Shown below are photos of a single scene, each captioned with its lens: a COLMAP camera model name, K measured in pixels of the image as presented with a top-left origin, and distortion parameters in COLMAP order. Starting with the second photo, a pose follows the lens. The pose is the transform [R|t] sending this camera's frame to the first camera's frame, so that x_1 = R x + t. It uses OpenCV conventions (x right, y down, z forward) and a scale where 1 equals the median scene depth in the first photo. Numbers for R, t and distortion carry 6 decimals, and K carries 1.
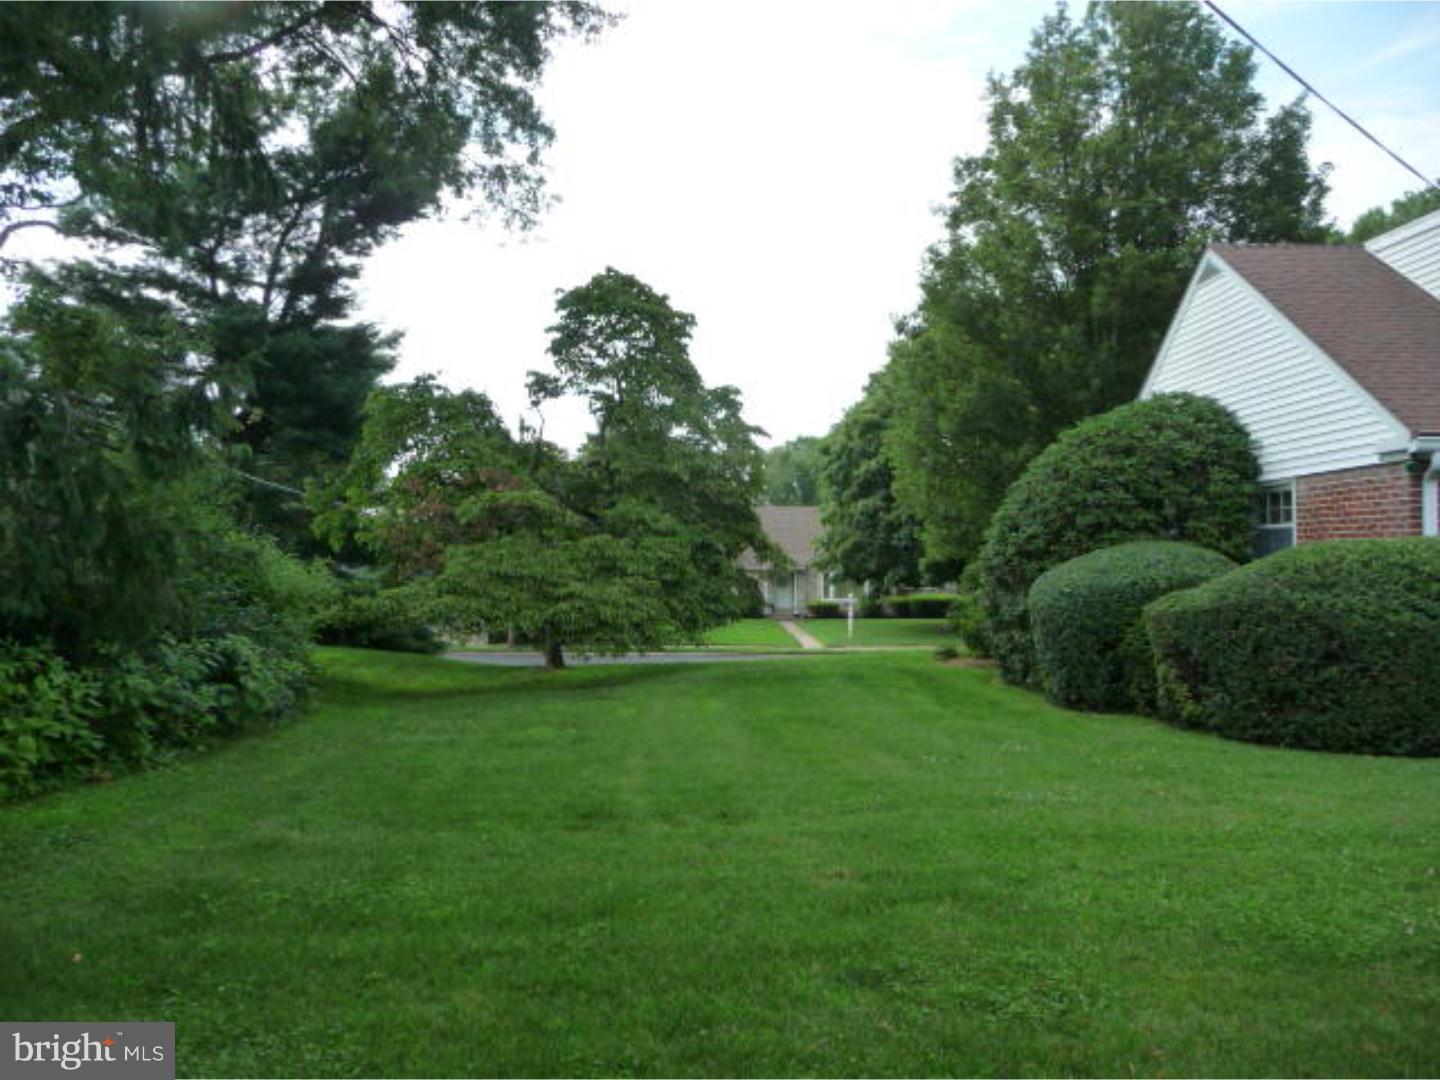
lens RADIAL K [[1184.8, 0, 714.1], [0, 1184.8, 540.5], [0, 0, 1]] dist [-0.028790, 0.015170]
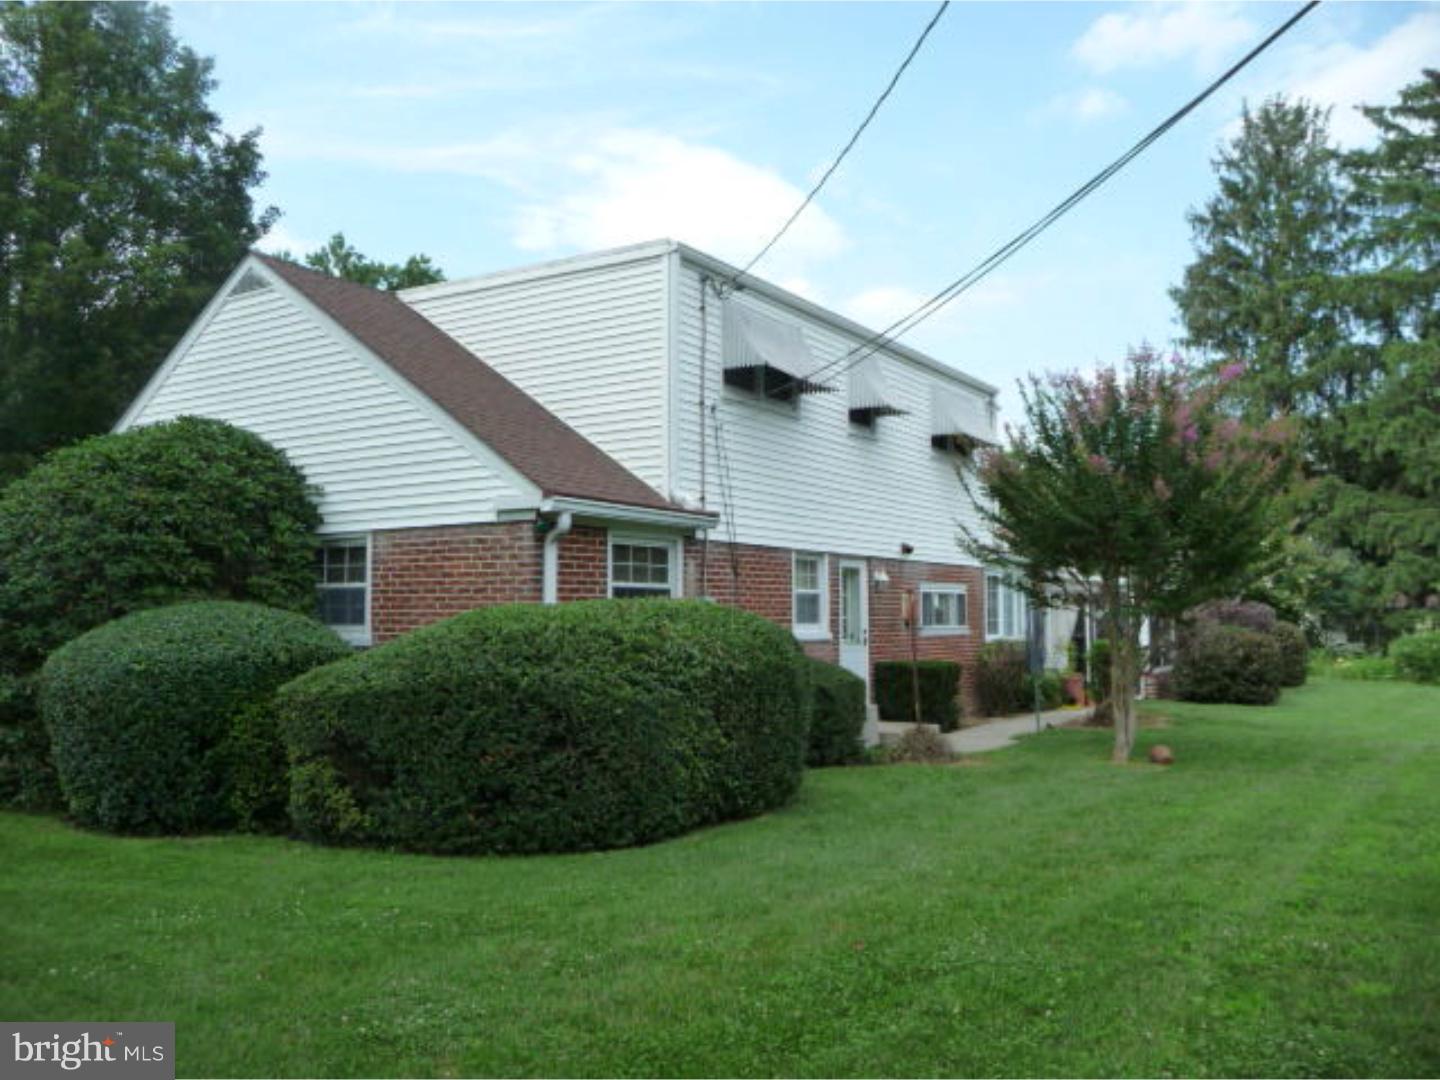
lens RADIAL K [[1184.8, 0, 723.5], [0, 1184.8, 536.5], [0, 0, 1]] dist [-0.028790, 0.015170]
pose [[0.563334, 0.062422, 0.823868, -0.084635], [-0.017983, 0.997832, -0.063306, 0.001604], [-0.826034, 0.020847, 0.563235, 0.277125]]
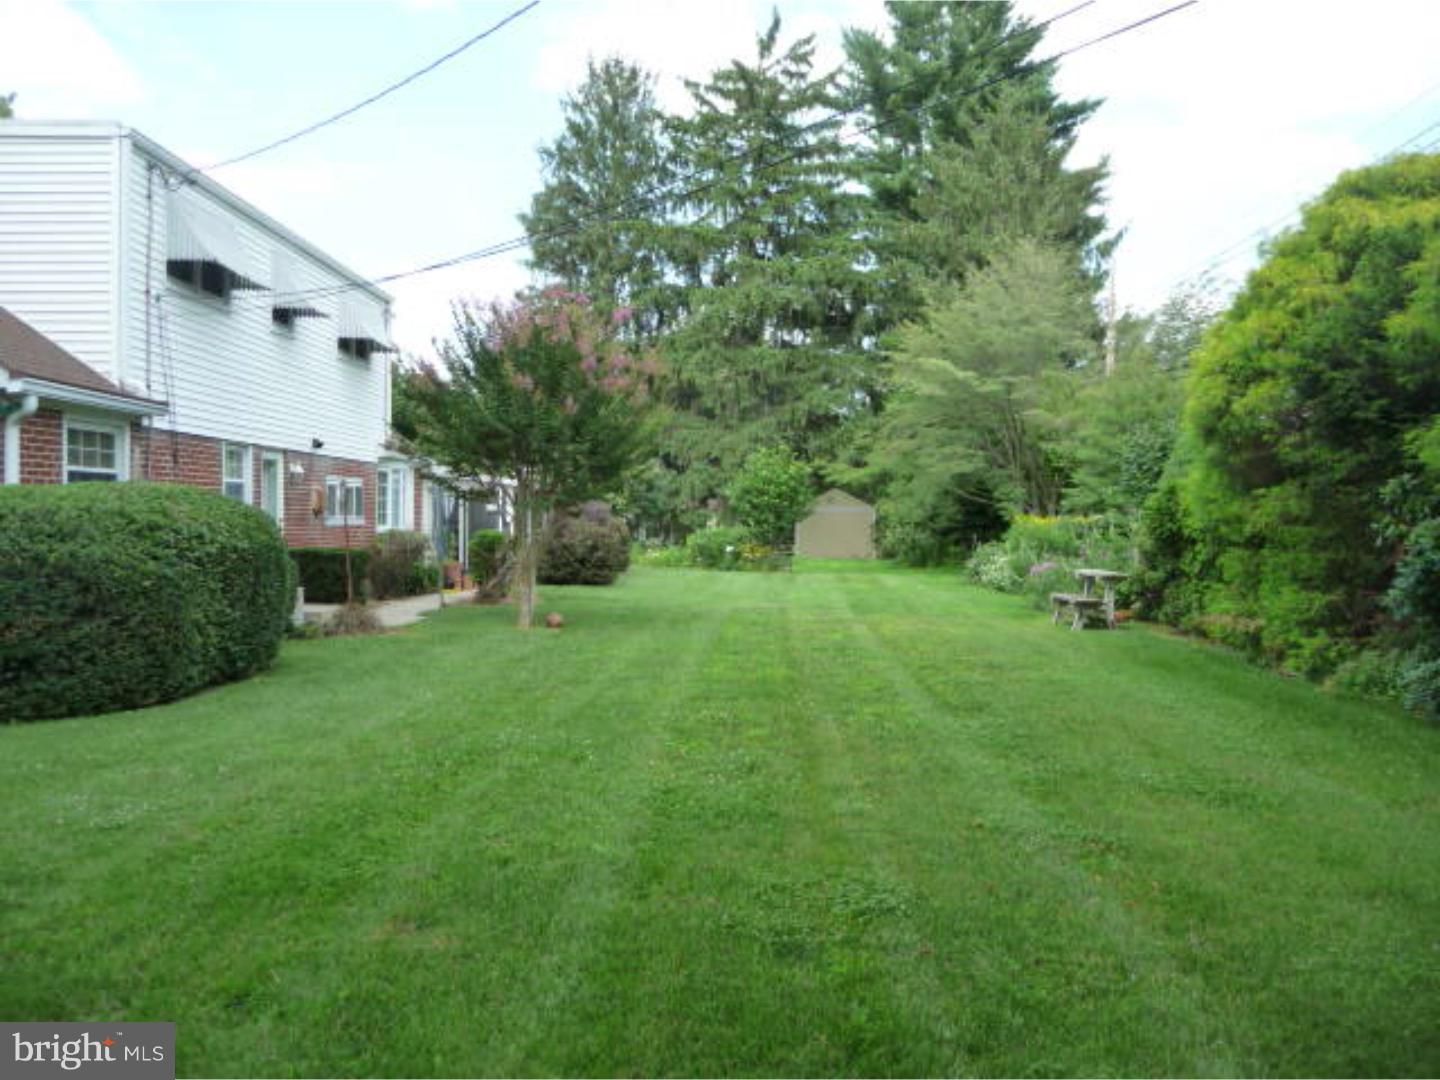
lens RADIAL K [[1184.8, 0, 723.4], [0, 1184.8, 536.4], [0, 0, 1]] dist [-0.028790, 0.015170]
pose [[0.031938, -0.007611, 0.999461, -0.254667], [-0.028499, 0.999557, 0.008522, 0.011772], [-0.999083, -0.028756, 0.031707, 0.319832]]
